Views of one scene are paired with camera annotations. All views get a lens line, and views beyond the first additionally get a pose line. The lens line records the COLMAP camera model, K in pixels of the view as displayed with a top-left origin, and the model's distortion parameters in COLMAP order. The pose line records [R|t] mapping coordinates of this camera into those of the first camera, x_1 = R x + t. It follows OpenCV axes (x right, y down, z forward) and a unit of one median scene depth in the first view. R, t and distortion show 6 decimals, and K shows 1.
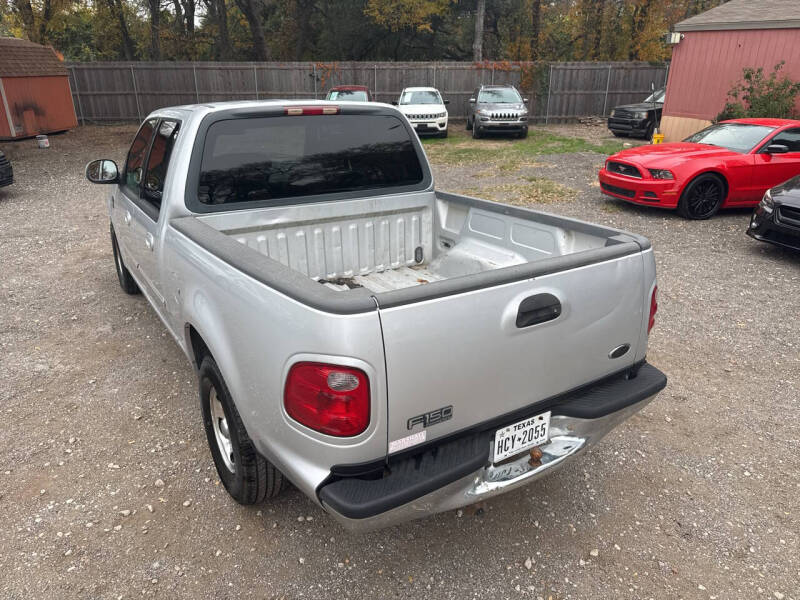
lens RADIAL K [[577.7, 0, 407.1], [0, 577.7, 300.7], [0, 0, 1]] dist [0.039245, -0.043402]
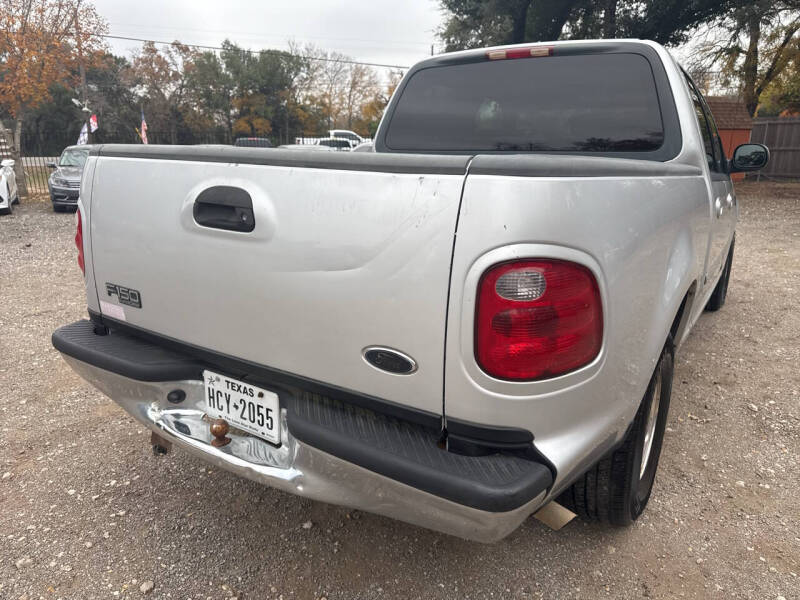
lens RADIAL K [[577.7, 0, 407.1], [0, 577.7, 300.7], [0, 0, 1]] dist [0.039245, -0.043402]
pose [[0.413244, 0.230389, -0.880994, 0.524214], [-0.334784, 0.938149, 0.088299, -0.008425], [0.846846, 0.258453, 0.464815, 0.489353]]
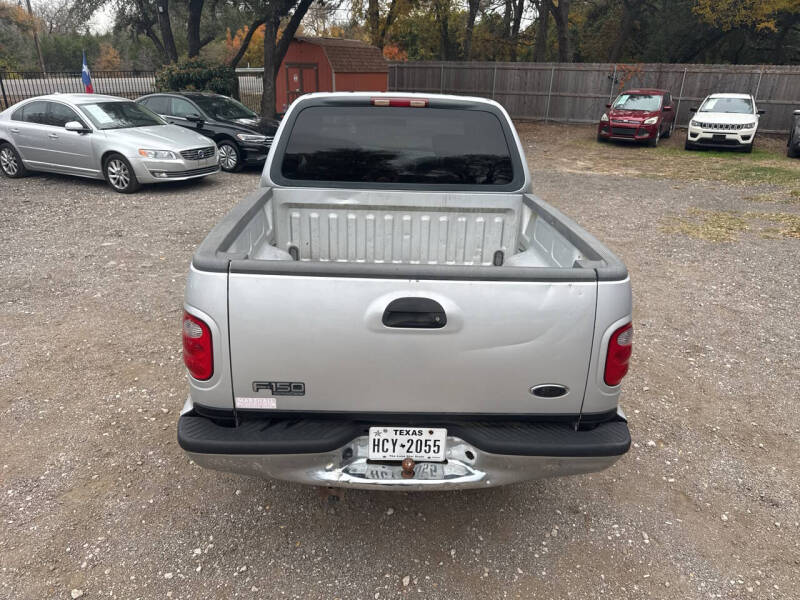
lens RADIAL K [[577.7, 0, 407.1], [0, 577.7, 300.7], [0, 0, 1]] dist [0.039245, -0.043402]
pose [[0.860846, 0.204911, -0.465785, 0.359498], [-0.206362, 0.977271, 0.048538, -0.026786], [0.465144, 0.054337, 0.883566, 0.084568]]
